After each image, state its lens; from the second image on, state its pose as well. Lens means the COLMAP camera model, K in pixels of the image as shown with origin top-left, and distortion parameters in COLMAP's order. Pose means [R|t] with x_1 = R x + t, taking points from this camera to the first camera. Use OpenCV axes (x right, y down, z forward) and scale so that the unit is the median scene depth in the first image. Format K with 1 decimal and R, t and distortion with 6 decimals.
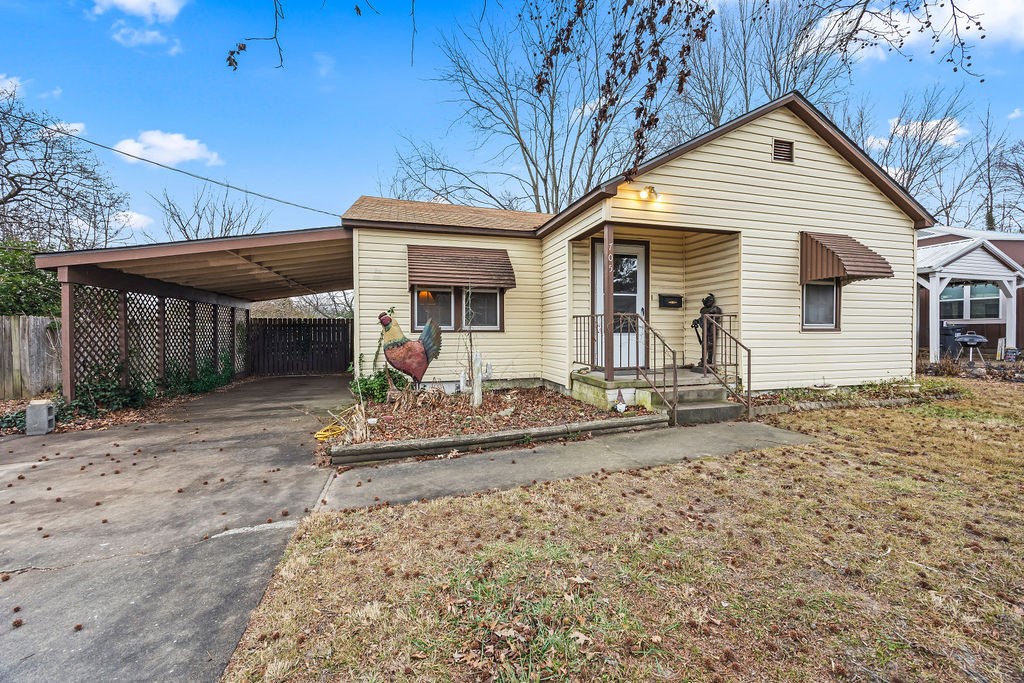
lens RADIAL K [[391.9, 0, 507.7], [0, 391.9, 337.6], [0, 0, 1]] dist [-0.003156, -0.000504]
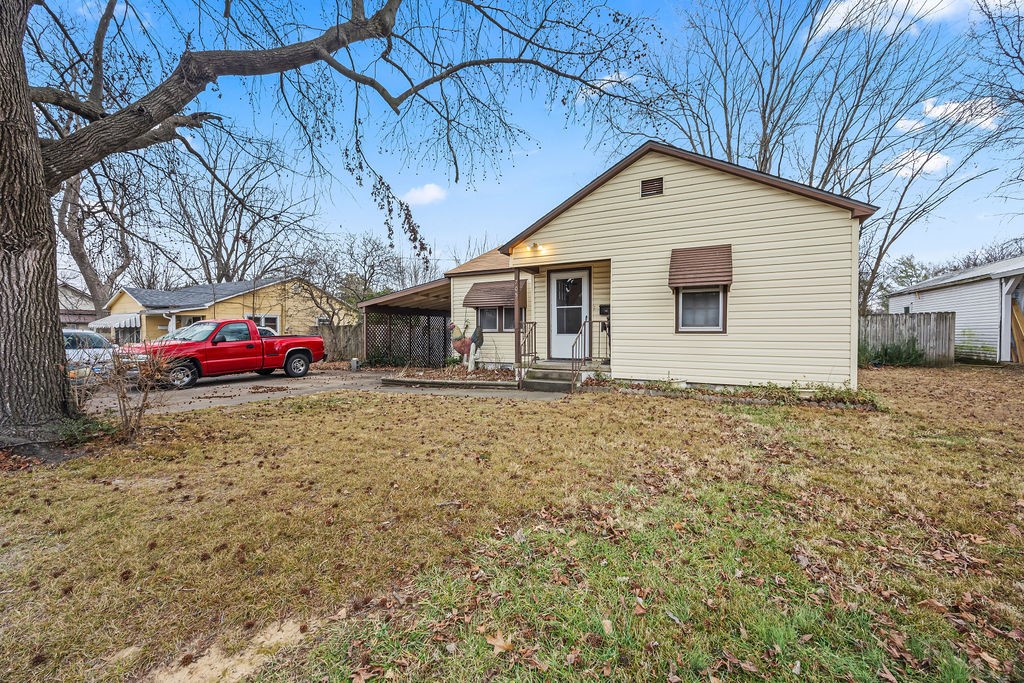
lens RADIAL K [[391.9, 0, 511.9], [0, 391.9, 337.1], [0, 0, 1]] dist [-0.003156, -0.000504]
pose [[0.736728, 0.010961, -0.676101, 1.132065], [-0.009533, 0.999938, 0.005824, -0.006618], [0.676122, 0.002154, 0.736786, -0.193647]]
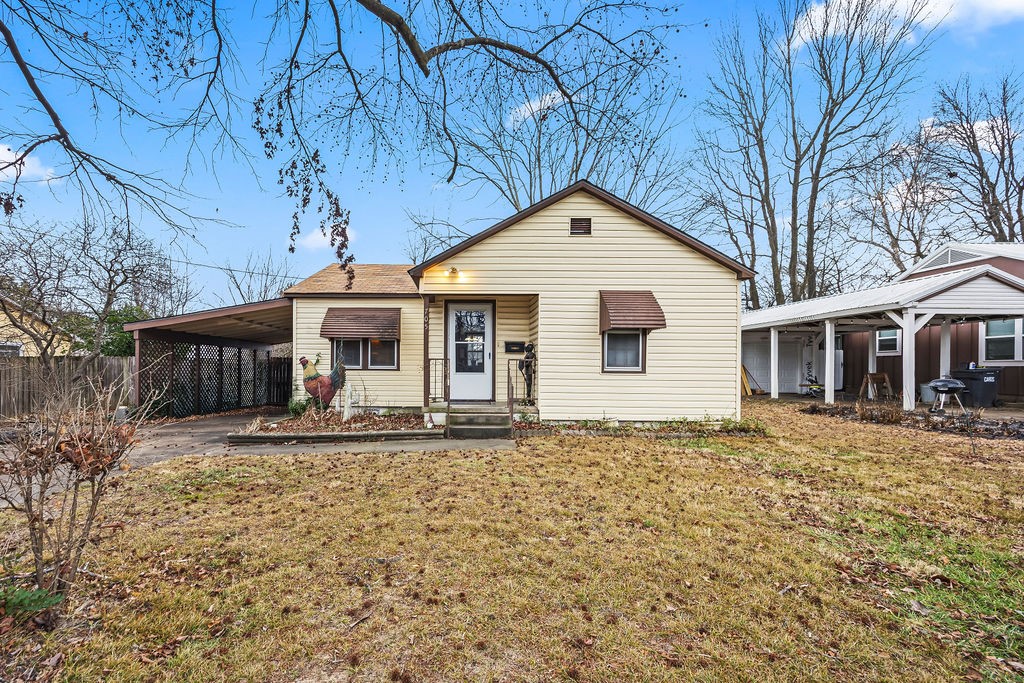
lens RADIAL K [[422.1, 0, 460.5], [0, 422.1, 369.9], [0, 0, 1]] dist [-0.007271, 0.000015]
pose [[0.962421, 0.010573, -0.271356, 0.653926], [-0.013565, 0.999866, -0.009155, -0.007584], [0.271223, 0.012492, 0.962436, -0.347627]]
